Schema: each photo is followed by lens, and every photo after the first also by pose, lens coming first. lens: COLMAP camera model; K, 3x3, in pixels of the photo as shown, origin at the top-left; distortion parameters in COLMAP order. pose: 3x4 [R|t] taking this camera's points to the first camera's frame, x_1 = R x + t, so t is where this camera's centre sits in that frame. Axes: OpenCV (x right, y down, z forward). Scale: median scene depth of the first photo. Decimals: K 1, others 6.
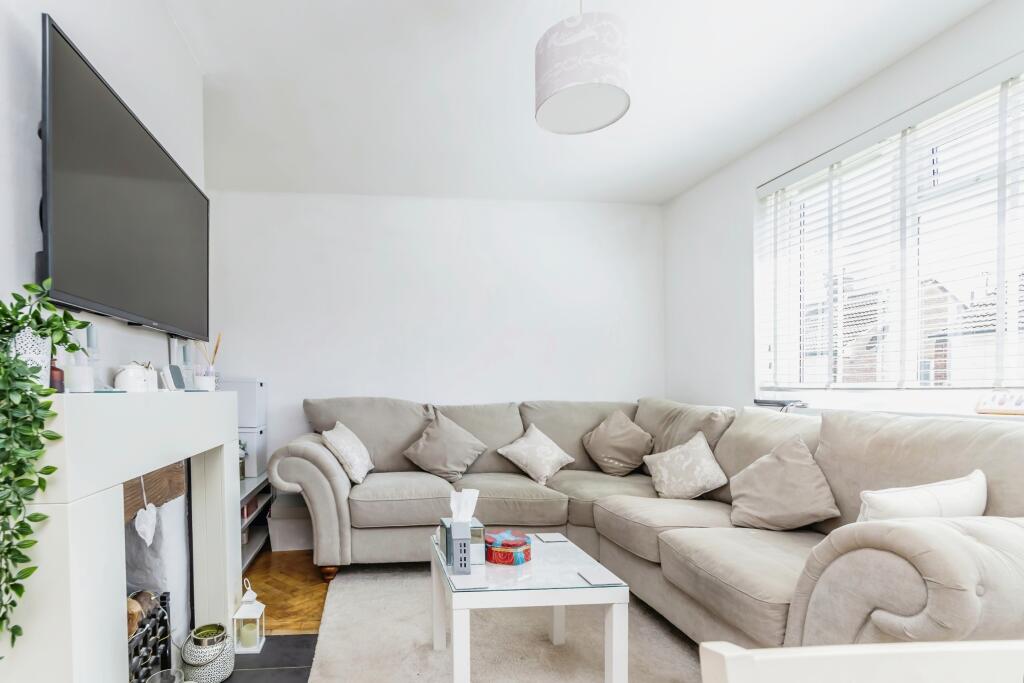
lens RADIAL K [[495.7, 0, 430.0], [0, 495.7, 397.2], [0, 0, 1]] dist [0.001481, -0.000353]
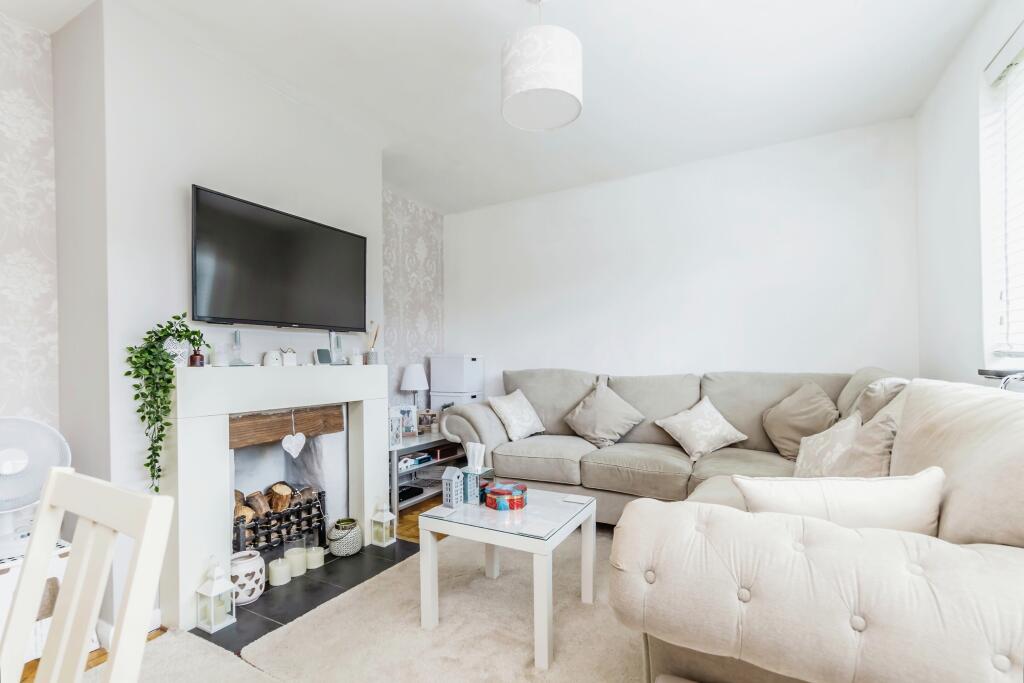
lens RADIAL K [[495.7, 0, 530.0], [0, 495.7, 364.9], [0, 0, 1]] dist [0.001481, -0.000353]
pose [[0.813360, -0.009347, -0.581686, 0.537802], [0.003142, 0.999927, -0.011674, 0.004407], [0.581752, 0.007667, 0.813330, 0.048041]]
